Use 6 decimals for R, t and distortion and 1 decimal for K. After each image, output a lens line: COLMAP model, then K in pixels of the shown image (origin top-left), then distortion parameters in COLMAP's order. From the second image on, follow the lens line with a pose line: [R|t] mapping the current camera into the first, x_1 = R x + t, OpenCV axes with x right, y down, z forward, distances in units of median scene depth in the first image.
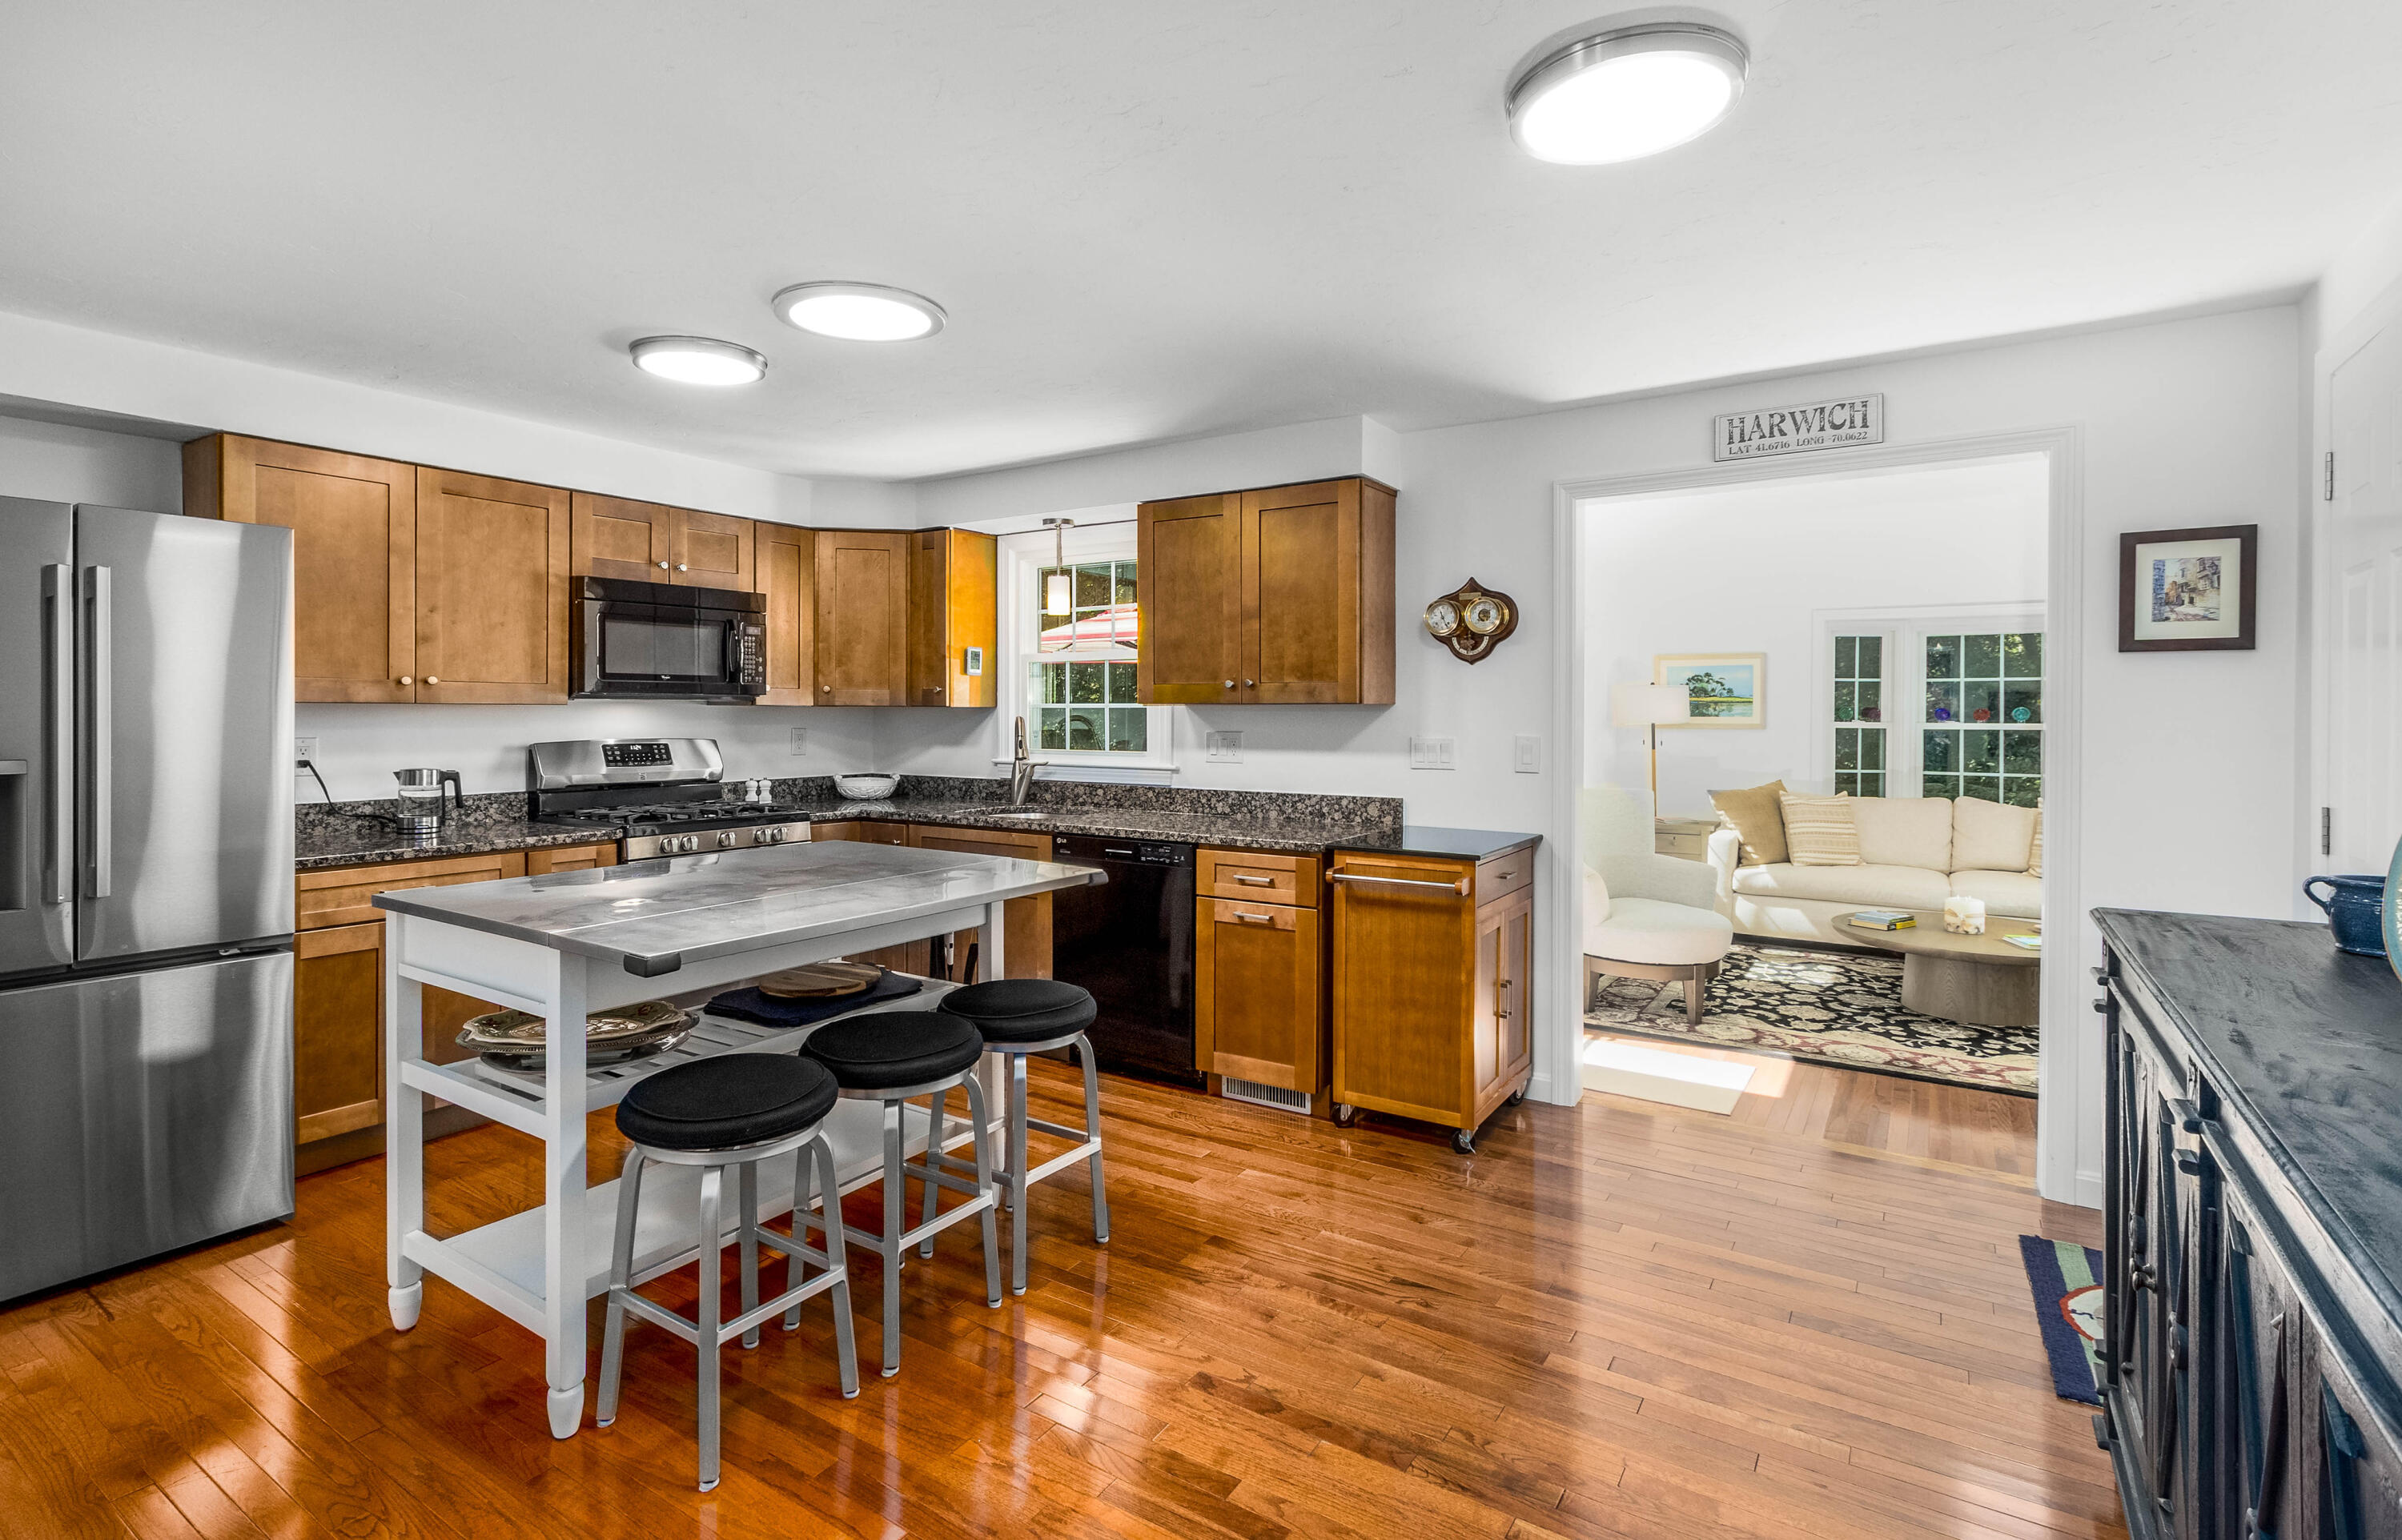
lens RADIAL K [[1120.3, 0, 1118.0], [0, 1120.3, 718.2], [0, 0, 1]] dist [-0.003500, 0.000268]
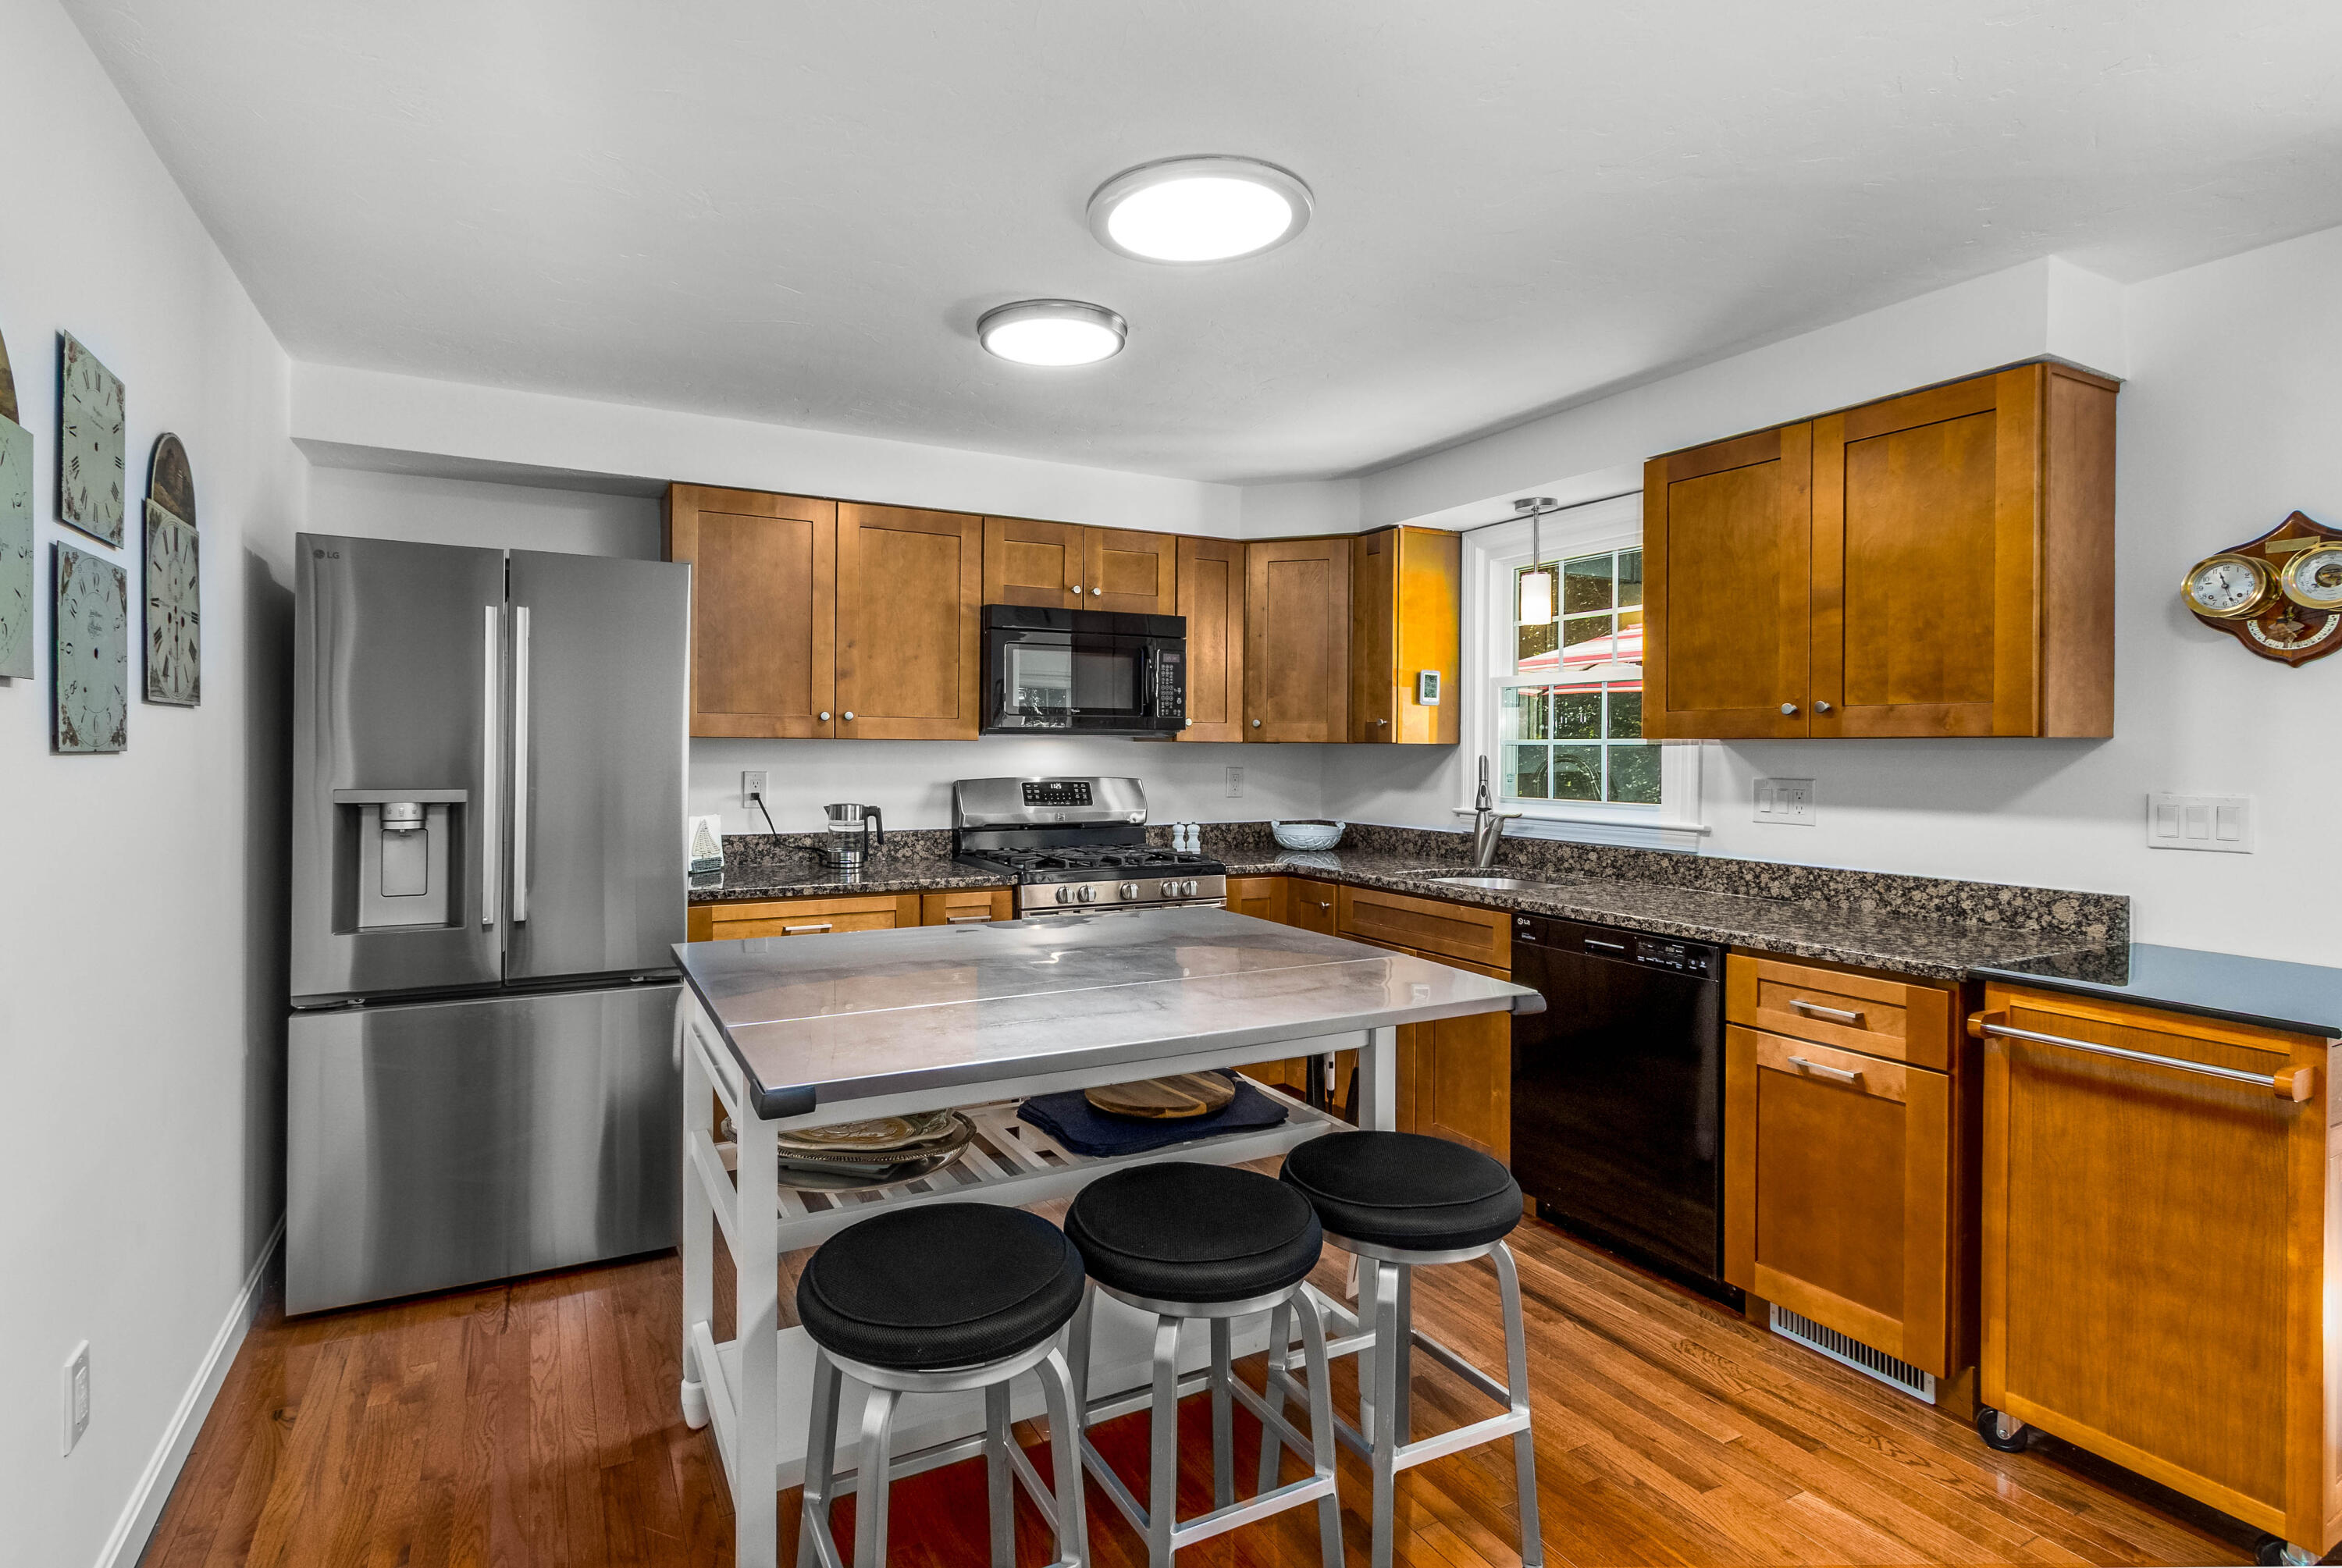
lens RADIAL K [[1111.8, 0, 1099.3], [0, 1111.8, 755.0], [0, 0, 1]] dist [0.003007, -0.000750]
pose [[0.887829, 0.005617, -0.460139, 0.040281], [-0.006802, 0.999976, -0.000918, 0.000686], [0.460123, 0.003944, 0.887846, 0.222186]]
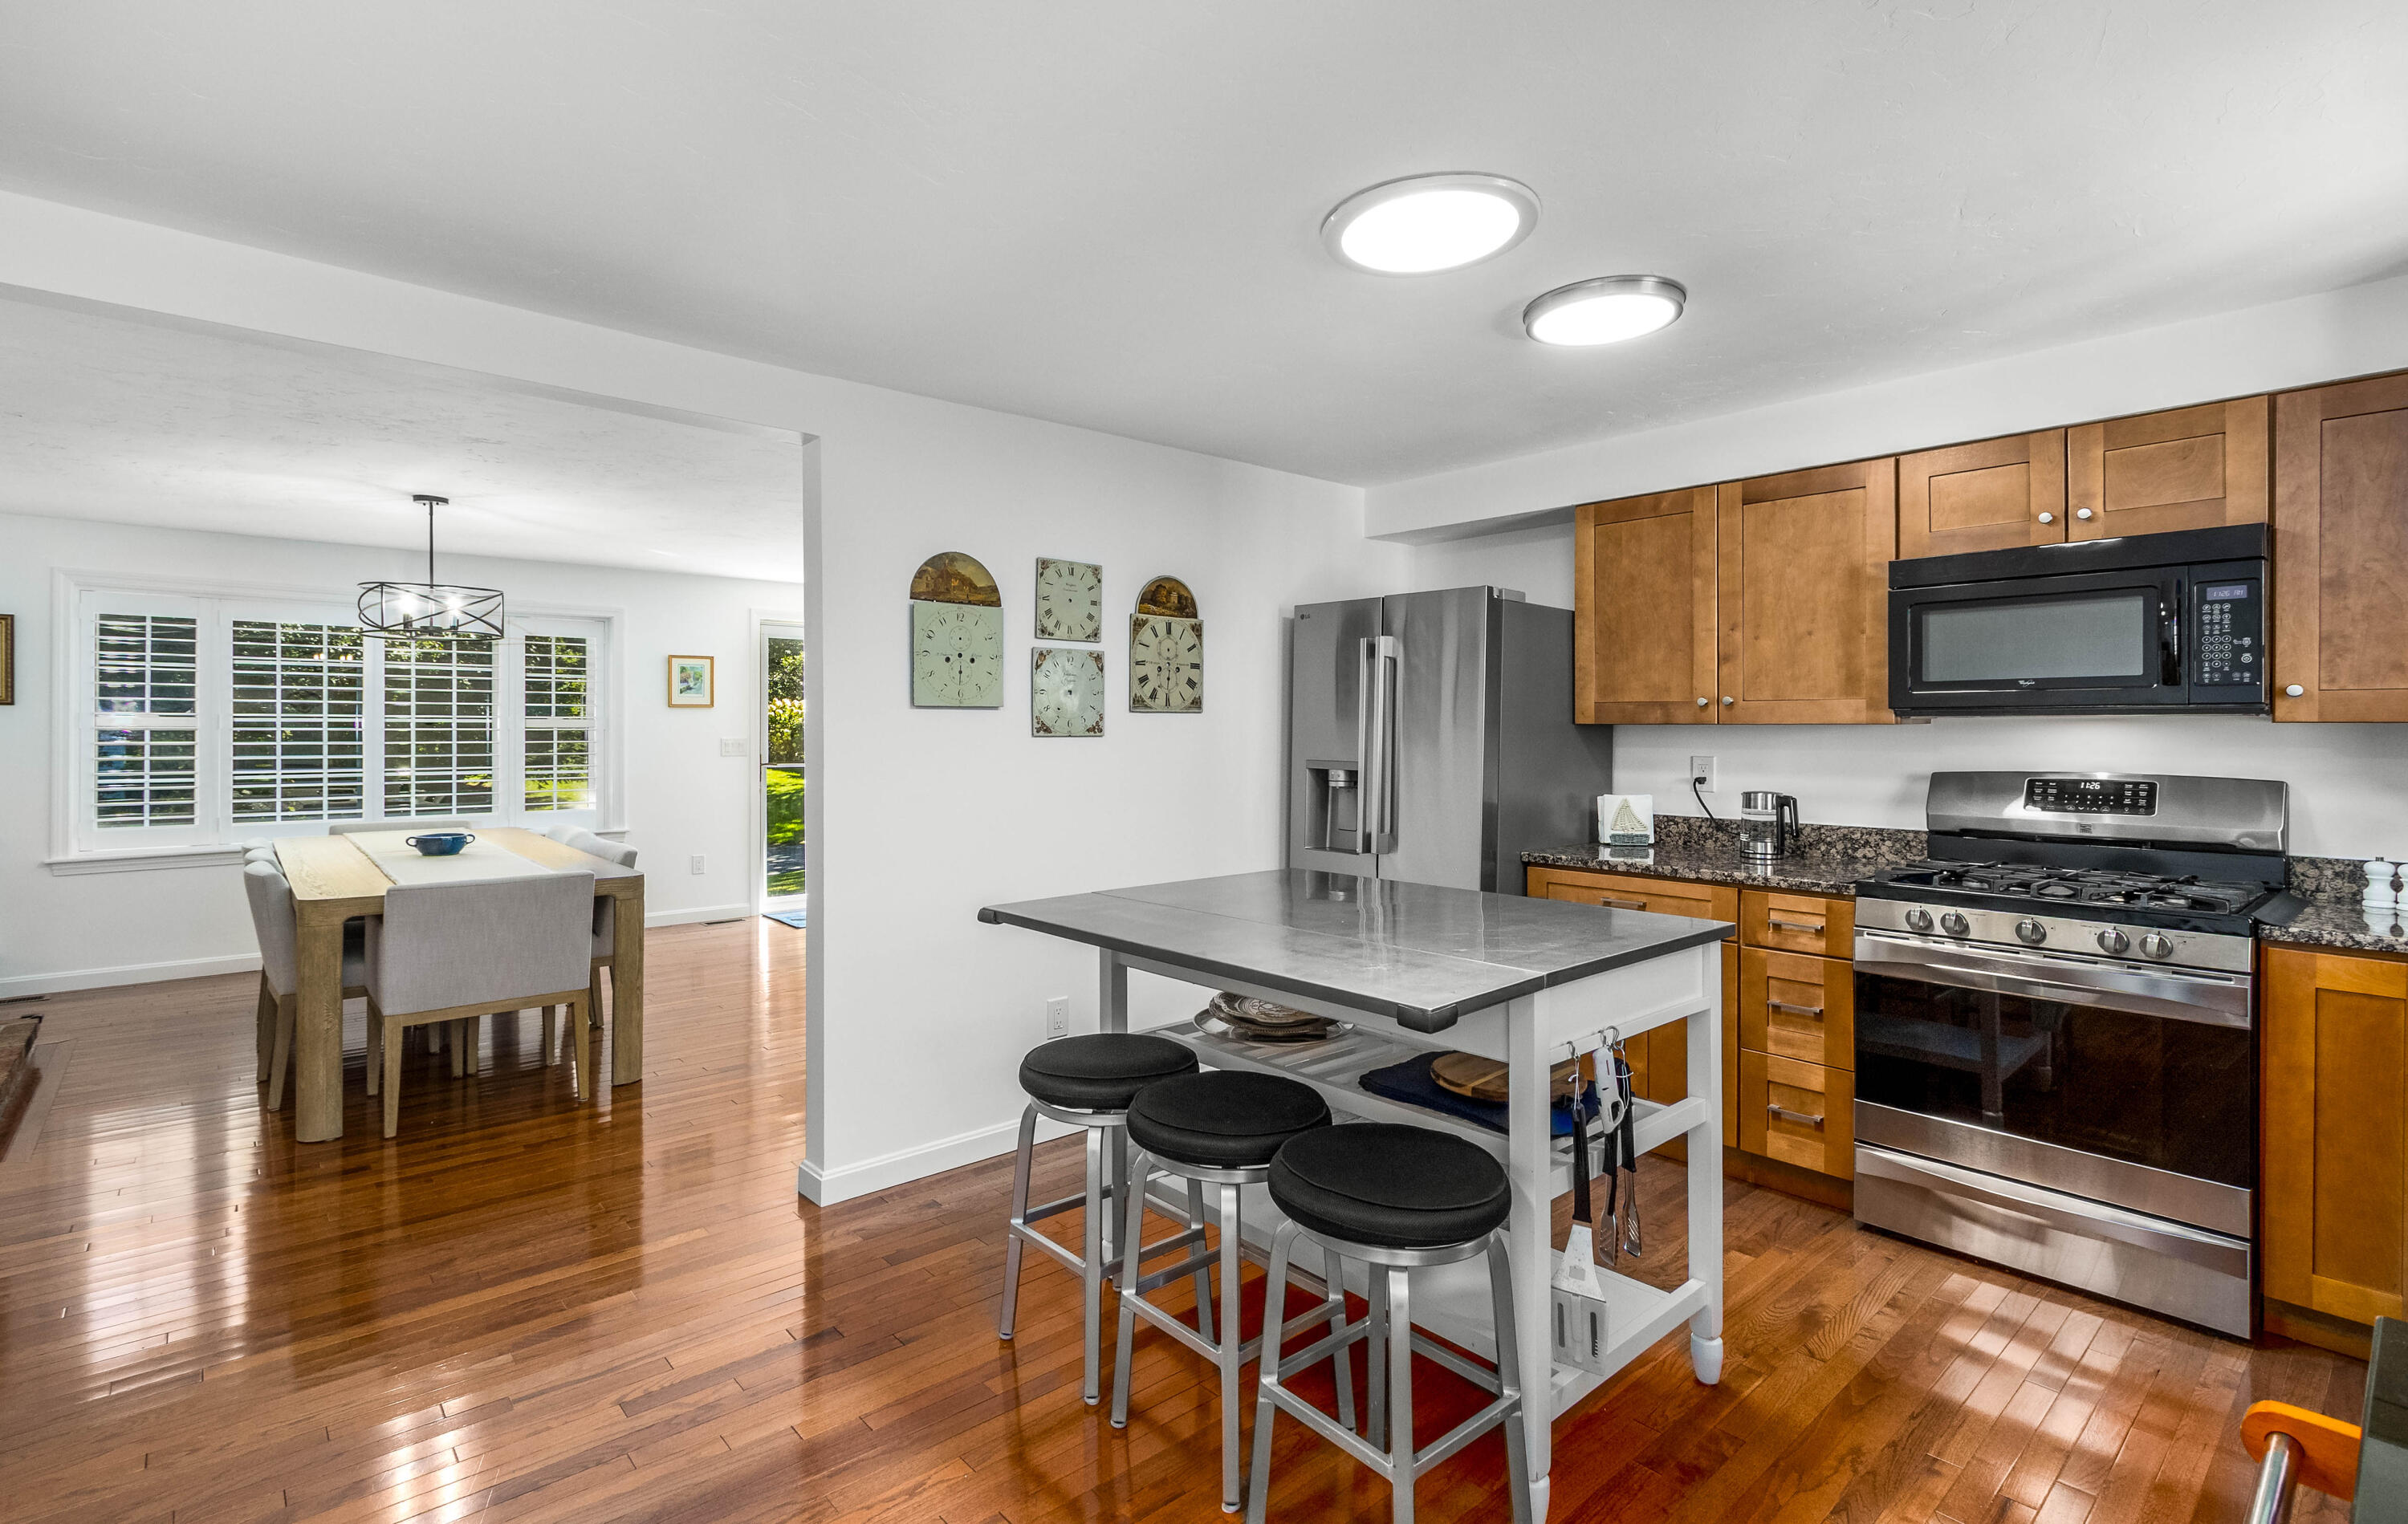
lens RADIAL K [[1047.1, 0, 1156.3], [0, 1047.1, 729.7], [0, 0, 1]] dist [0.001612, 0.000163]
pose [[-0.199432, -0.001824, -0.979910, 0.378916], [-0.007432, 0.999972, -0.000349, -0.004192], [0.979884, 0.007213, -0.199440, 0.688964]]
